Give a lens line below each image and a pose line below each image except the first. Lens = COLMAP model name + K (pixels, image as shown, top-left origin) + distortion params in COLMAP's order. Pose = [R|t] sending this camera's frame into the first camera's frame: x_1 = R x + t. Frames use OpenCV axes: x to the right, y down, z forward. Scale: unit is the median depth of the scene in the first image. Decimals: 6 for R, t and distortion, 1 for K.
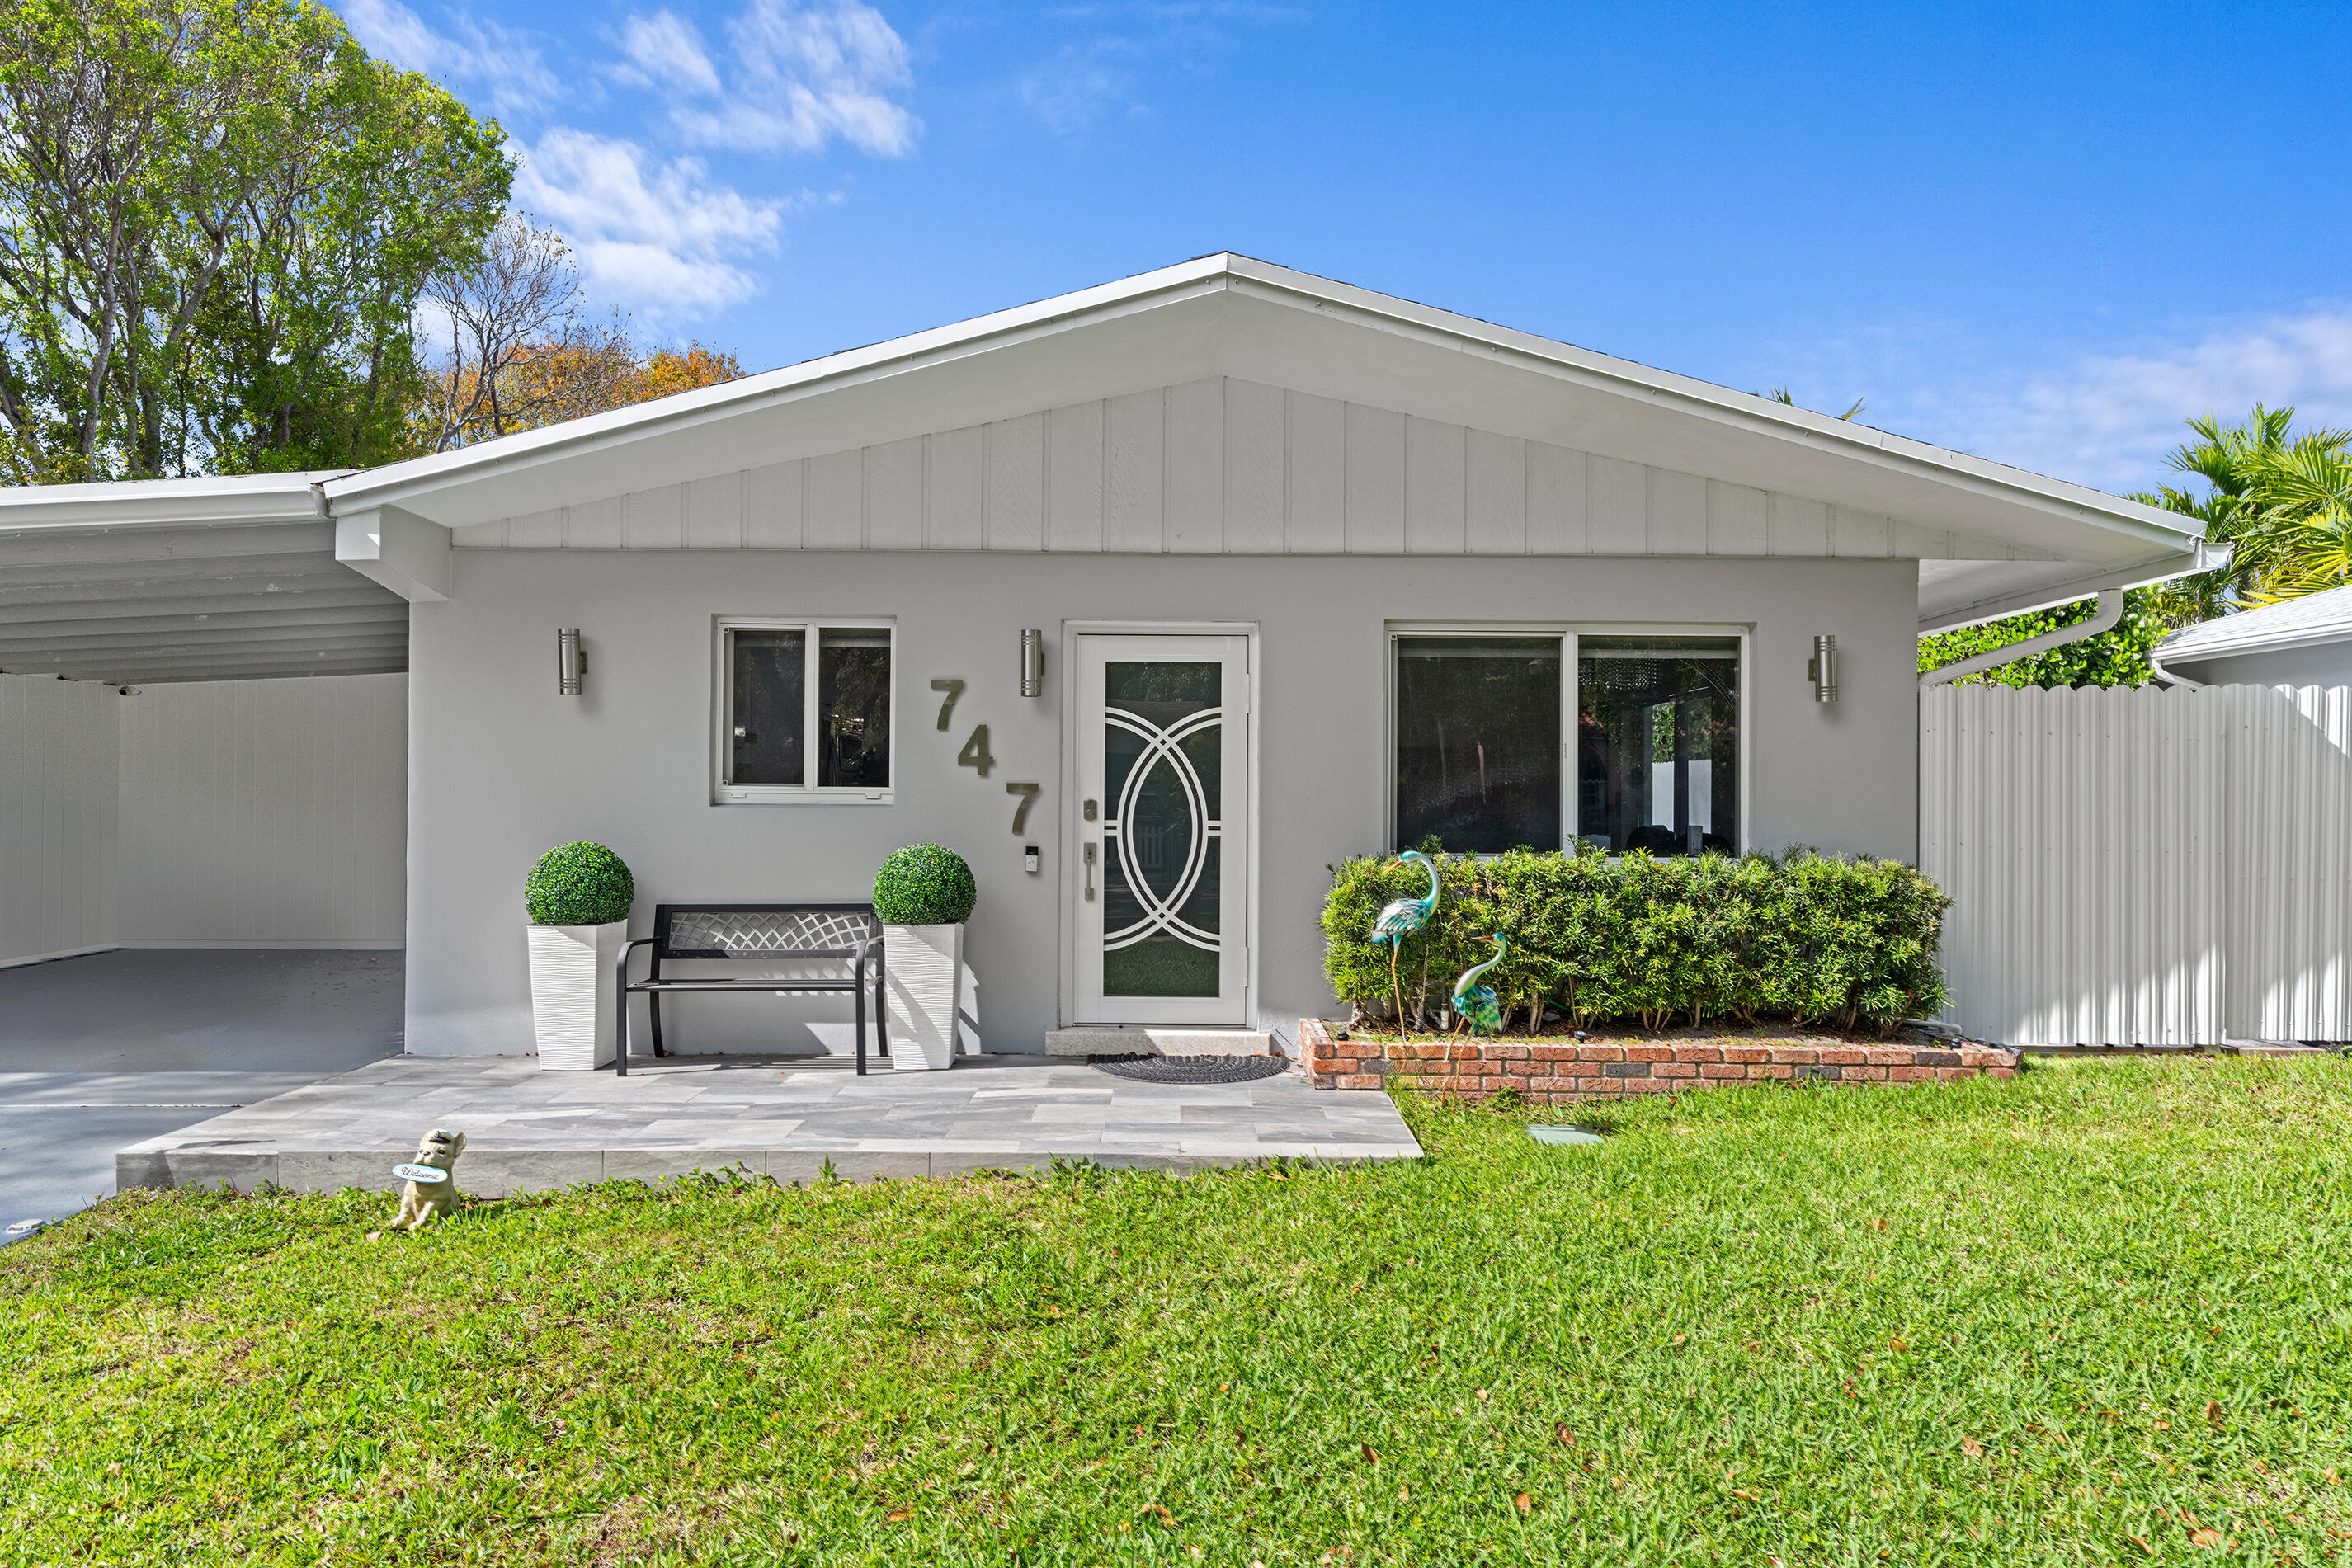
lens RADIAL K [[1386.9, 0, 1179.3], [0, 1386.9, 792.8], [0, 0, 1]] dist [-0.006992, 0.001981]
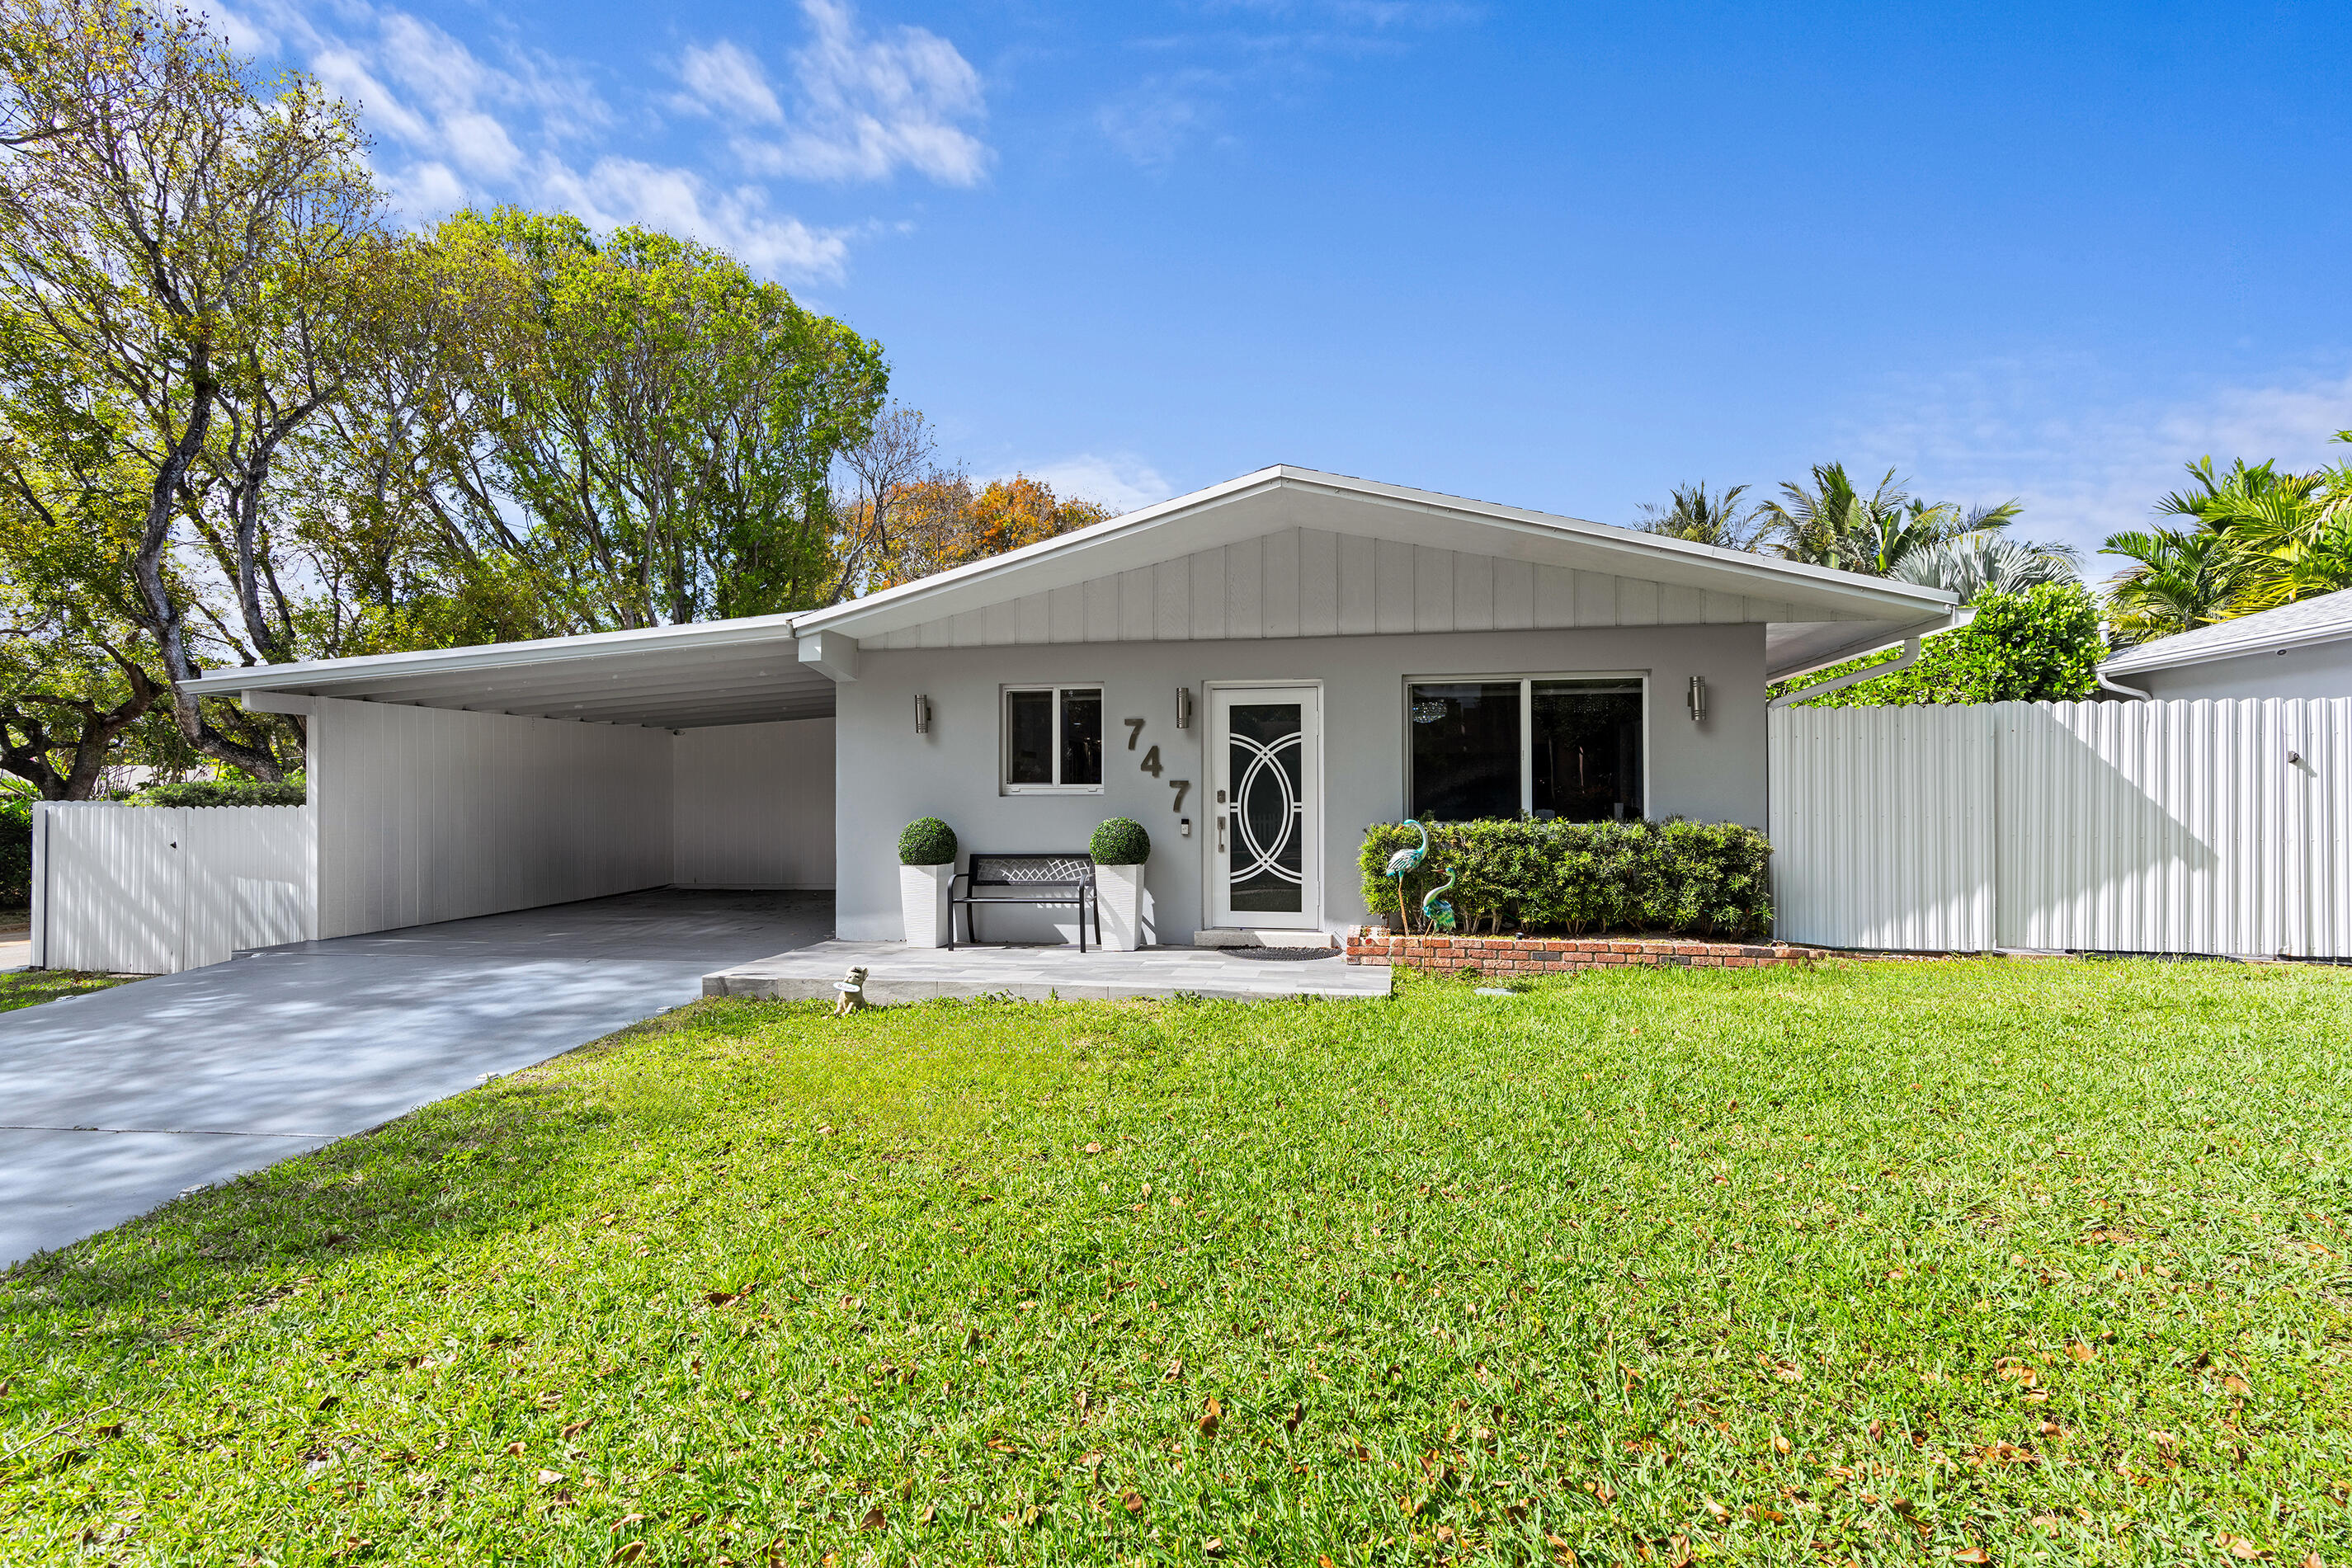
lens RADIAL K [[1054.8, 0, 1173.2], [0, 1054.8, 792.5], [0, 0, 1]] dist [-0.015905, -0.000664]
pose [[0.981522, -0.010672, -0.191049, 0.120171], [0.011165, 0.999937, 0.001503, 0.005312], [0.191021, -0.003608, 0.981579, -0.234398]]
